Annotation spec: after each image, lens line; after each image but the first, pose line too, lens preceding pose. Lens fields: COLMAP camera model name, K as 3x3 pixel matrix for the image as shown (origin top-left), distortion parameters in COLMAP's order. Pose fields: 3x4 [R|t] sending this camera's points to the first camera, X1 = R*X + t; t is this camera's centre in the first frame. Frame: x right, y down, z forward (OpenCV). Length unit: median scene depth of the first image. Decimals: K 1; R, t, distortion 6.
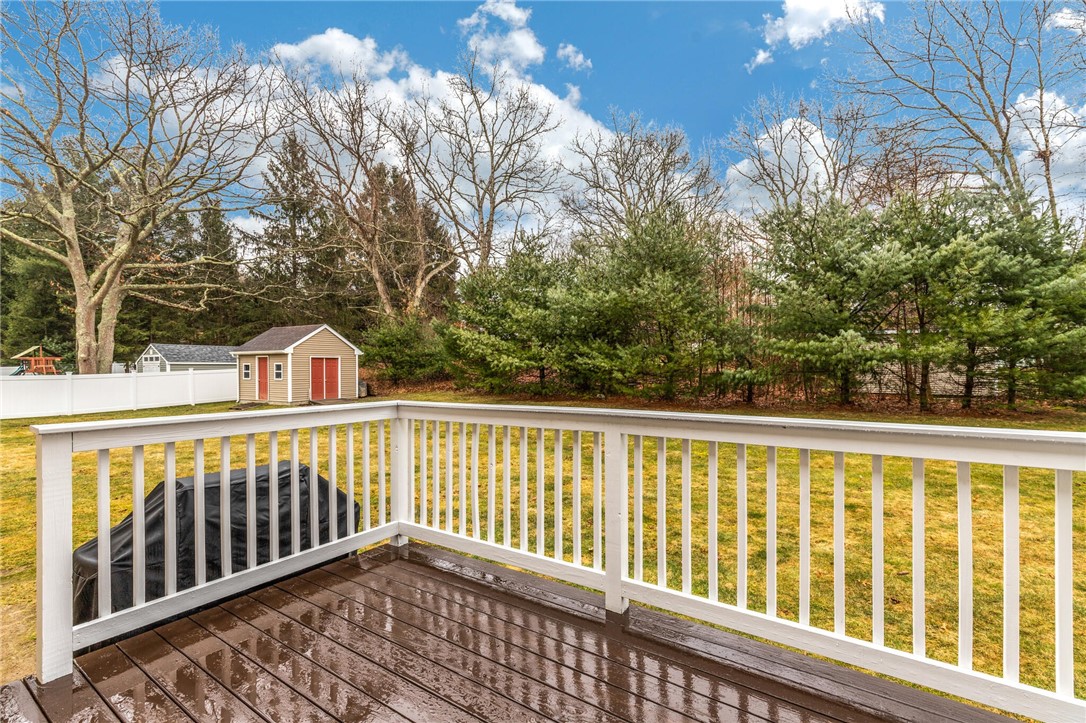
lens RADIAL K [[491.2, 0, 543.1], [0, 491.2, 368.2], [0, 0, 1]] dist [0.006556, -0.000733]
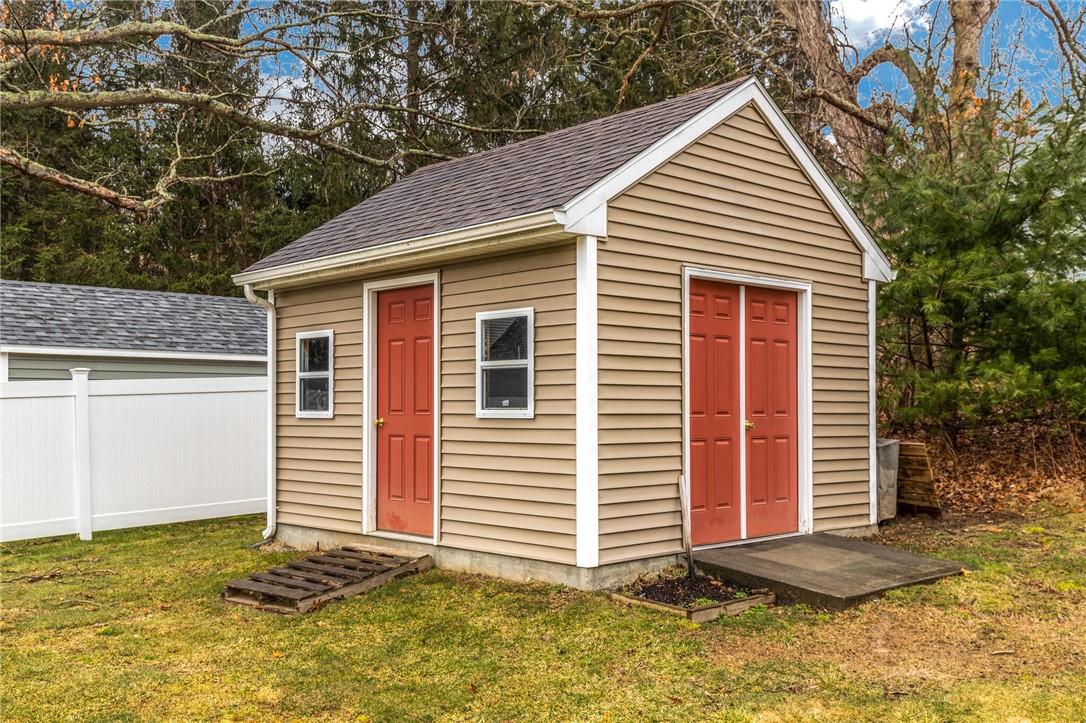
lens RADIAL K [[957.0, 0, 543.0], [0, 957.0, 361.5], [0, 0, 1]] dist [0.005788, 0.001314]
pose [[0.966296, -0.019147, -0.256721, -0.422145], [0.005589, 0.998555, -0.053439, 0.020959], [0.257374, 0.050203, 0.965007, 0.667760]]
